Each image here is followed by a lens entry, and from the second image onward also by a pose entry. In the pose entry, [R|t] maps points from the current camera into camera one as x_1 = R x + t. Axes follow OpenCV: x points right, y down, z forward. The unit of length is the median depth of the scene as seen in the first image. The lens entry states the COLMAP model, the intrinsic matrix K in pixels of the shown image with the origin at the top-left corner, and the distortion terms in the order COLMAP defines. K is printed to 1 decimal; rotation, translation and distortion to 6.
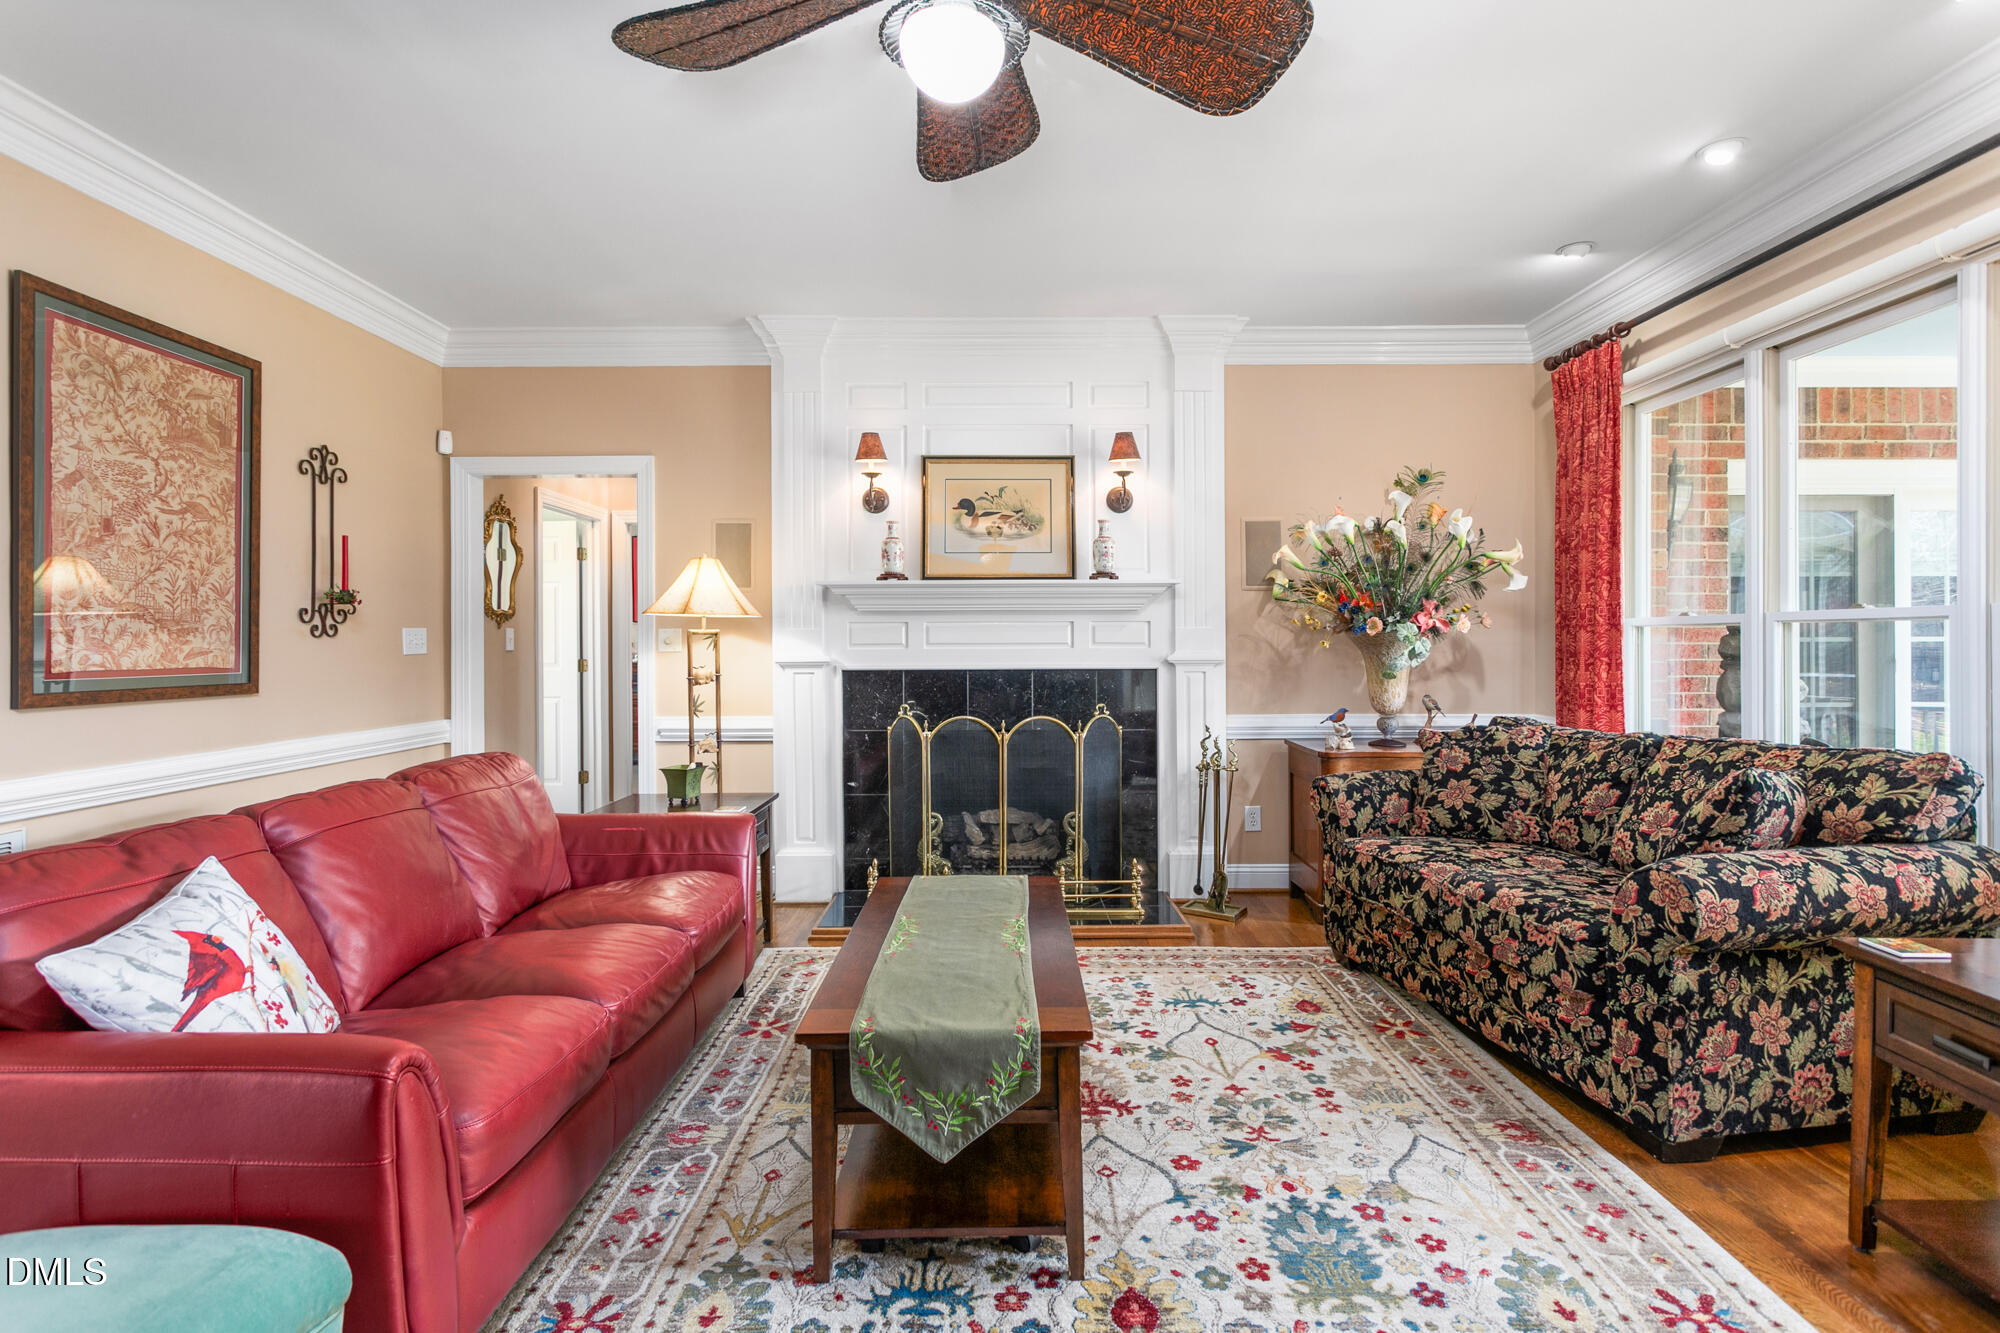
lens RADIAL K [[990.4, 0, 1005.7], [0, 990.4, 633.7], [0, 0, 1]] dist [0.000417, 0.000499]
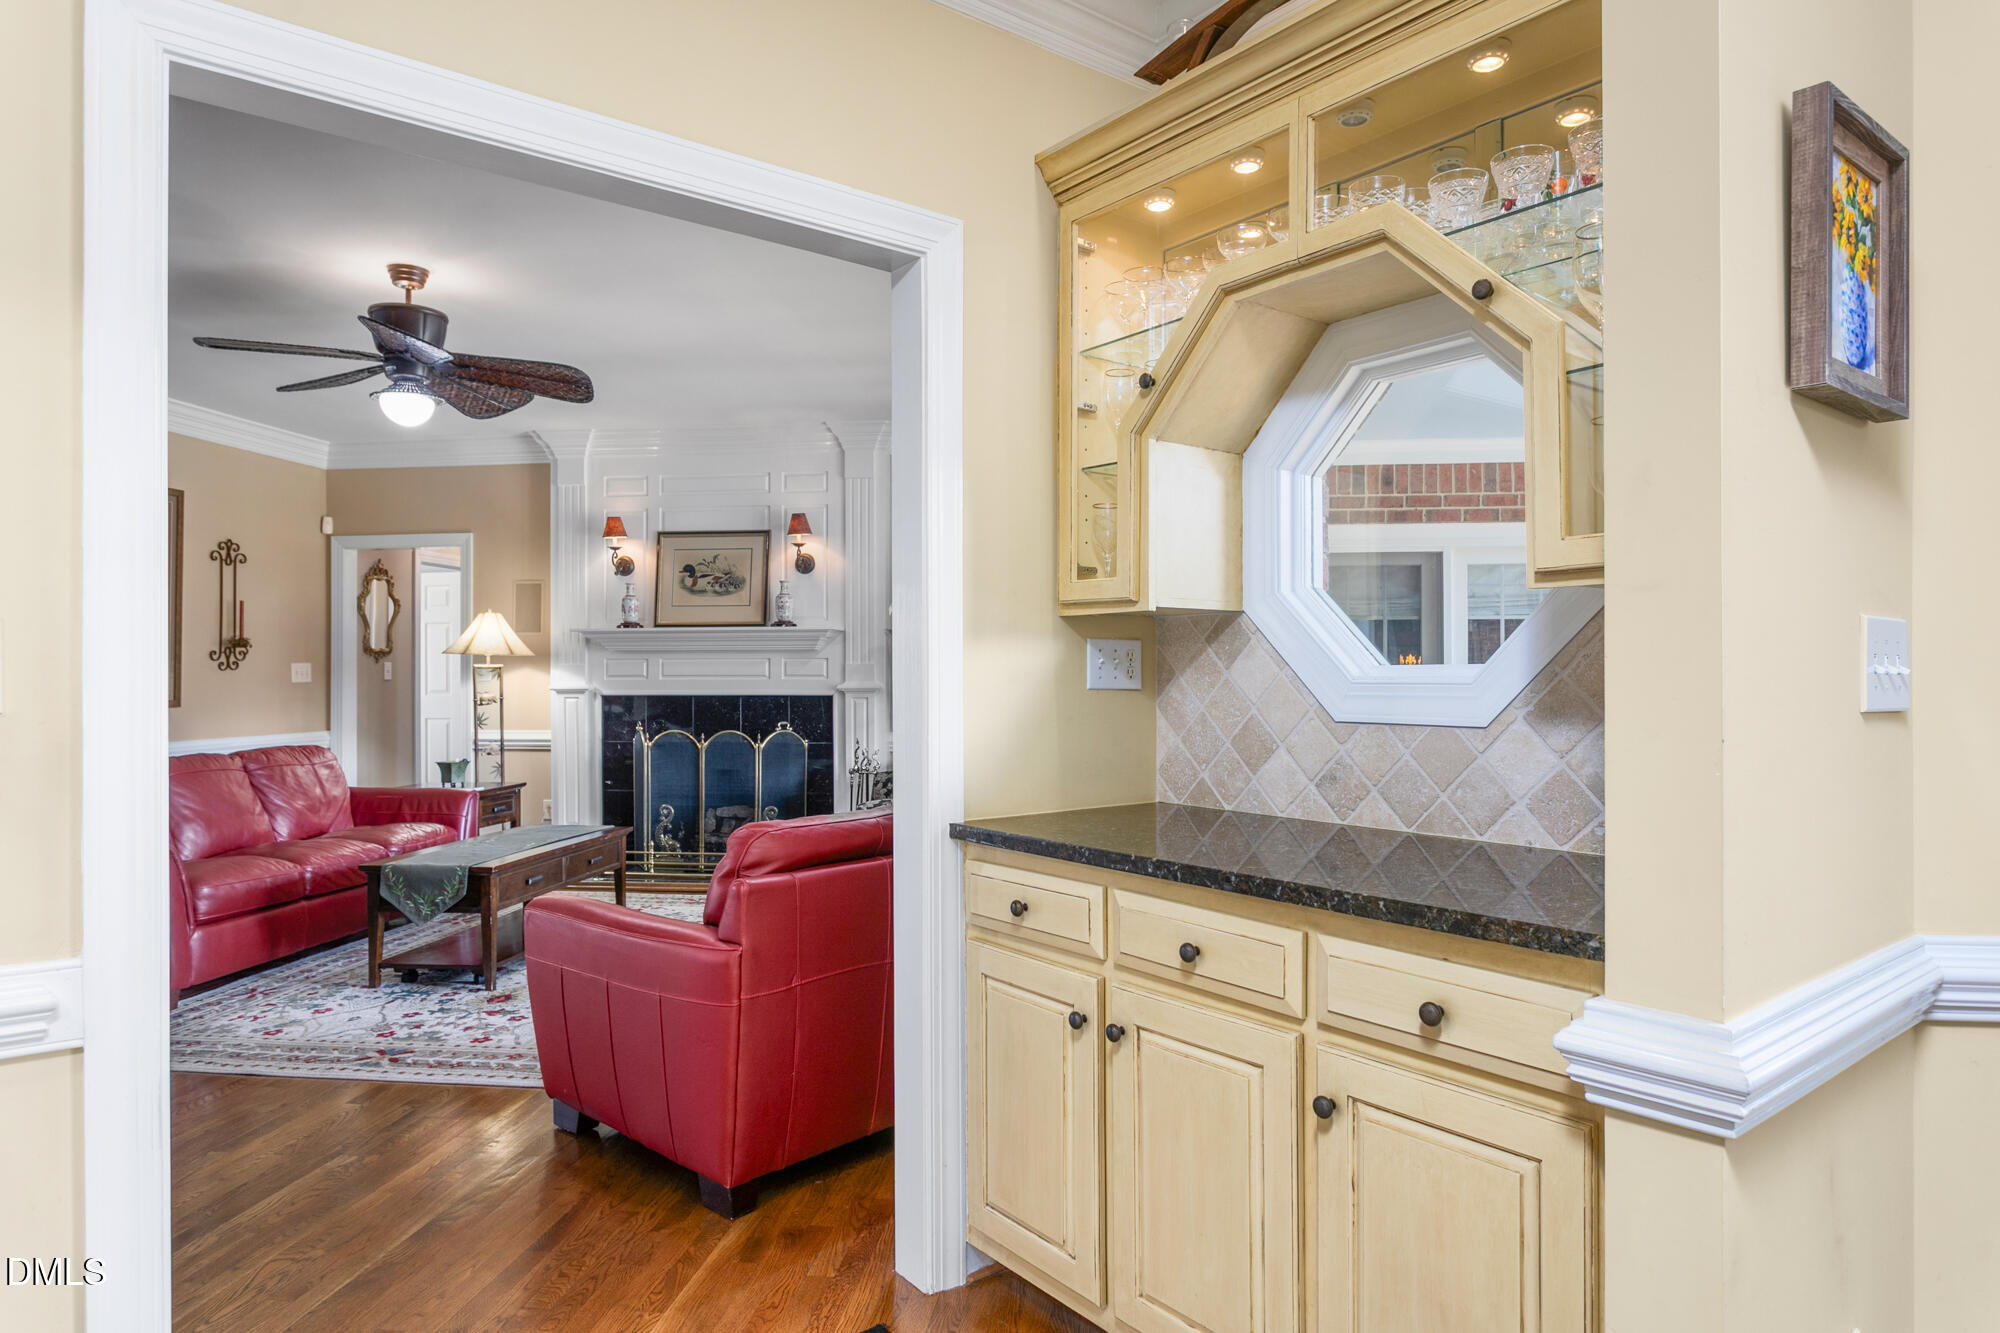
lens RADIAL K [[1231.2, 0, 1003.6], [0, 1231.2, 648.9], [0, 0, 1]] dist [0.000459, 0.000316]
pose [[0.990592, -0.000576, -0.136849, 0.606255], [-0.000827, 0.999948, -0.010195, -0.009153], [0.136847, 0.010212, 0.990540, -0.562065]]
